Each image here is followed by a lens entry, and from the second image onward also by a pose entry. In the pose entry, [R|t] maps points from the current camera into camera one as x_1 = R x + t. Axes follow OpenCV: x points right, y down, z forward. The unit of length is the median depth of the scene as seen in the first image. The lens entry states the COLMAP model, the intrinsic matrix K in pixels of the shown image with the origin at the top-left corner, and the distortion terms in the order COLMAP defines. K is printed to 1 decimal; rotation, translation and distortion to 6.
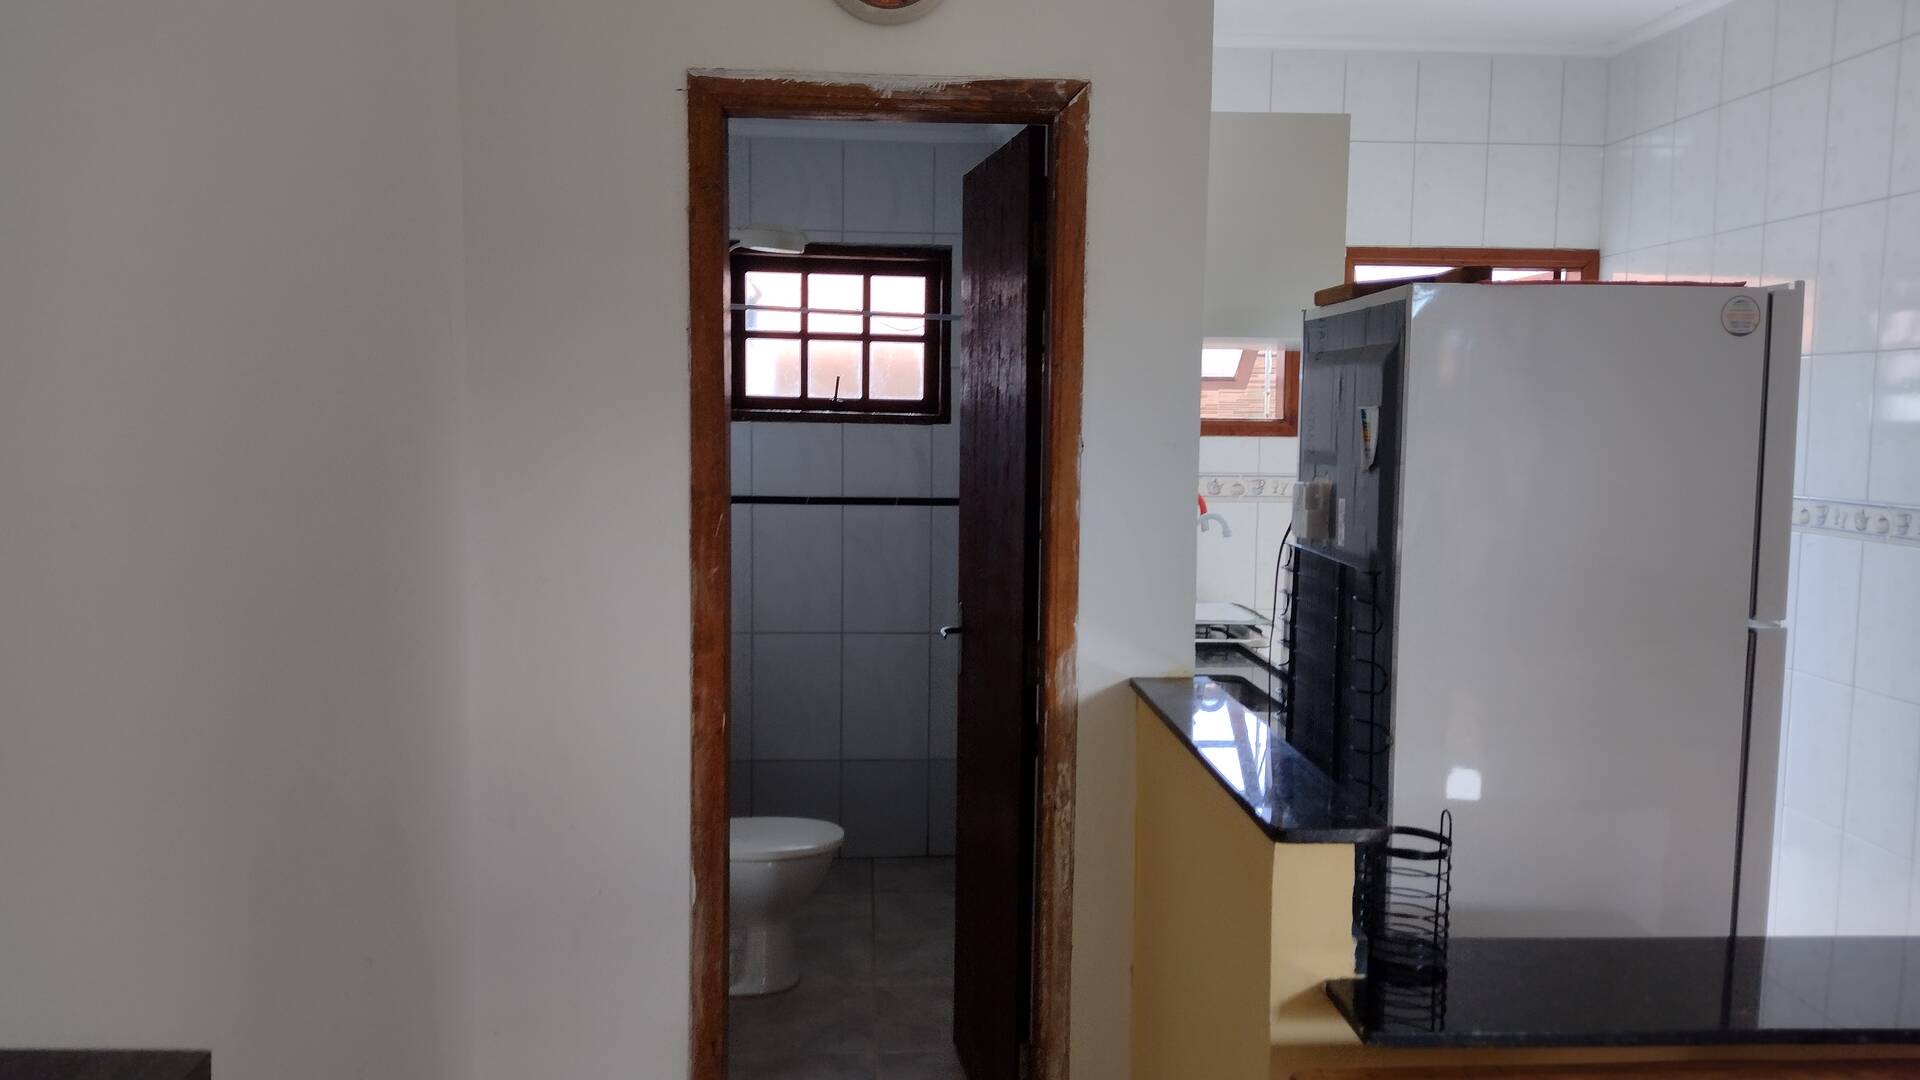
lens RADIAL K [[1450.4, 0, 954.9], [0, 1450.4, 544.0], [0, 0, 1]] dist [0.050825, -0.000083]
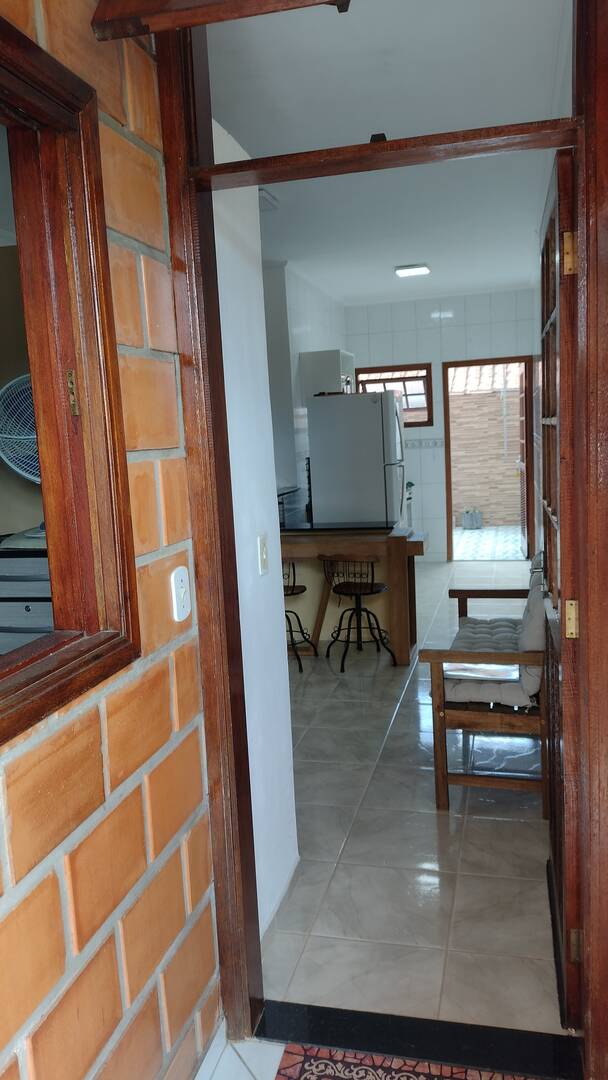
lens RADIAL K [[803.1, 0, 304.5], [0, 803.1, 544.5], [0, 0, 1]] dist [0.101893, -0.171057]
pose [[0.945558, -0.018400, -0.324934, 0.968708], [0.037303, 0.997948, 0.052044, 0.139224], [0.323309, -0.061332, 0.944304, -1.285812]]
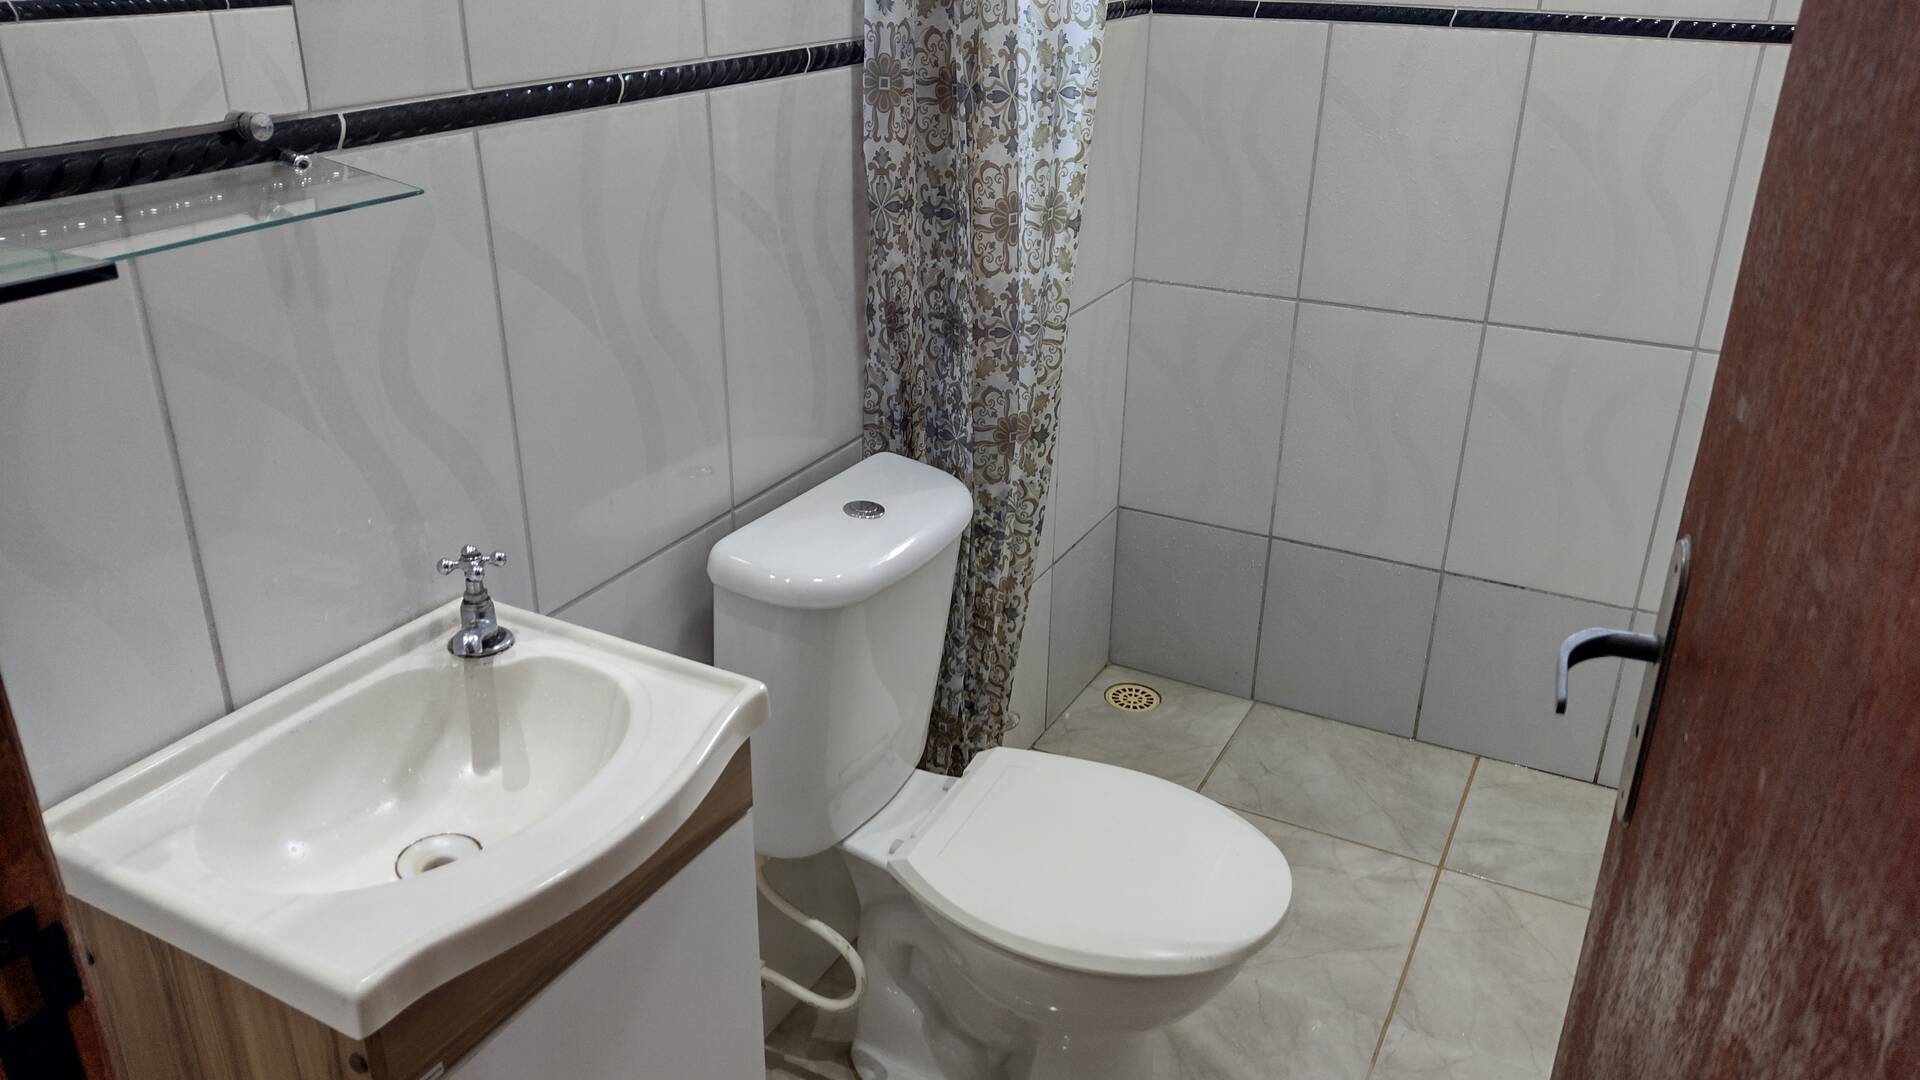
lens RADIAL K [[1477.5, 0, 1009.7], [0, 1477.5, 544.5], [0, 0, 1]] dist [0.099099, -0.173320]
pose [[0.865929, 0.219744, -0.449310, 0.038416], [-0.063055, 0.939114, 0.337770, -0.044299], [0.496176, -0.264153, 0.827062, 0.909631]]
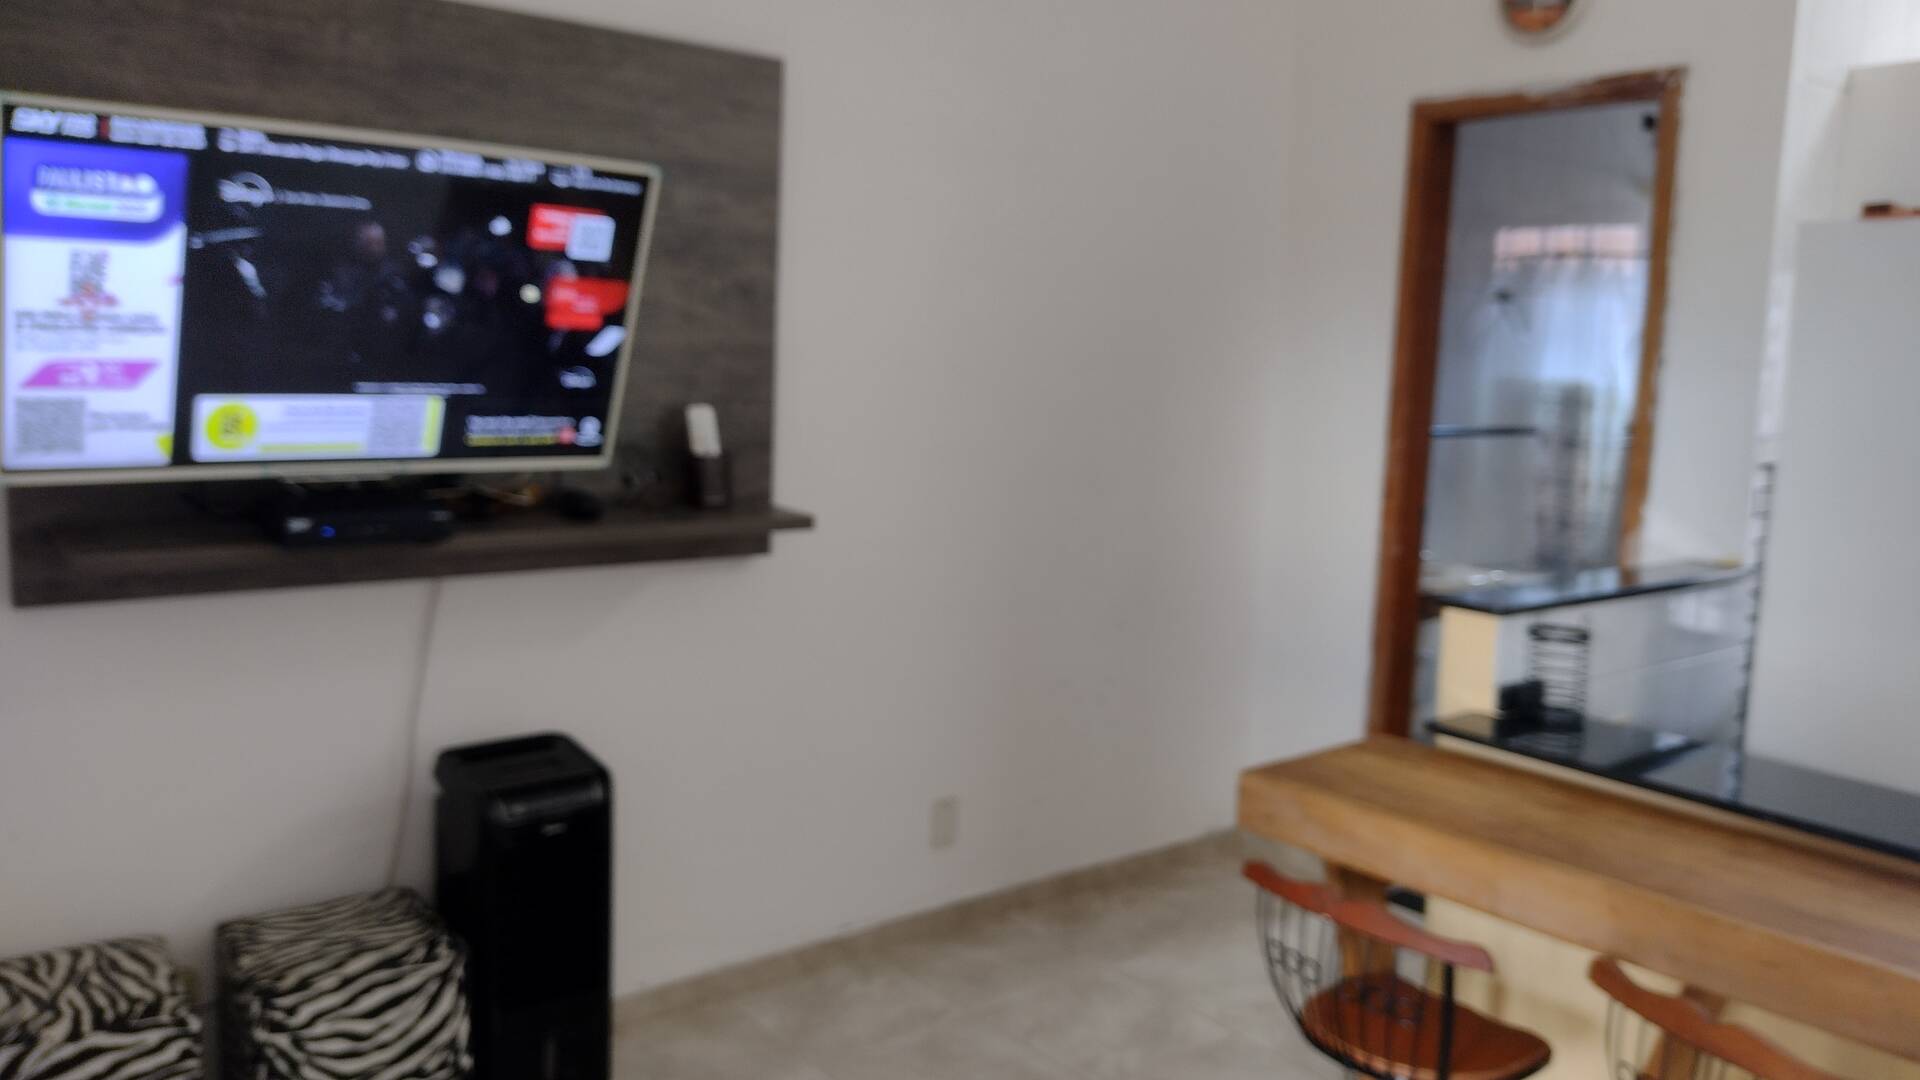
lens RADIAL K [[1453.5, 0, 1003.1], [0, 1453.5, 537.3], [0, 0, 1]] dist [0.088690, -0.152389]
pose [[0.576584, 0.119052, -0.808318, 0.775932], [-0.103597, 0.991995, 0.072207, 0.043978], [0.810443, 0.042106, 0.584302, -0.162756]]
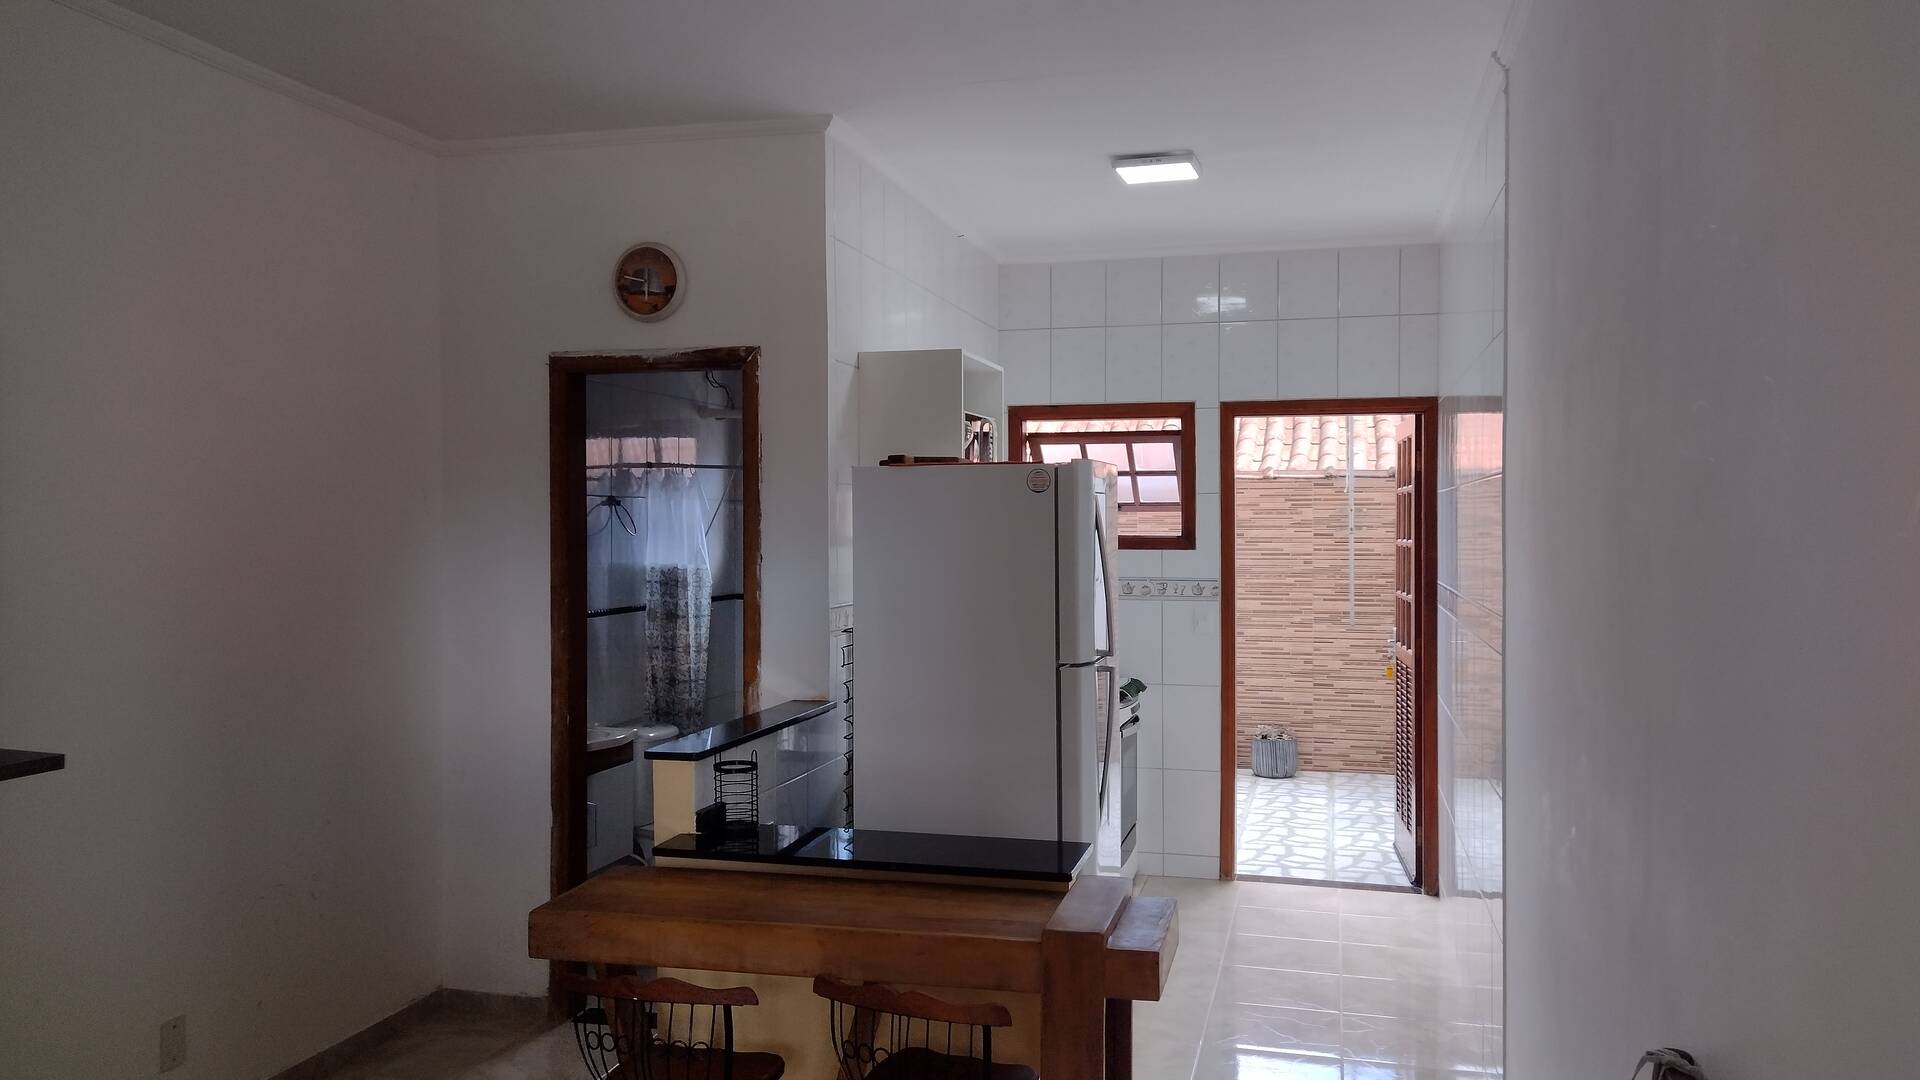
lens RADIAL K [[1427.7, 0, 960.0], [0, 1427.7, 540.0], [0, 0, 1]] dist [0.101893, -0.171057]
pose [[0.946938, -0.009237, -0.321283, 0.820969], [-0.015944, 0.997006, -0.075656, 0.030636], [0.321020, 0.076764, 0.943956, -0.472799]]
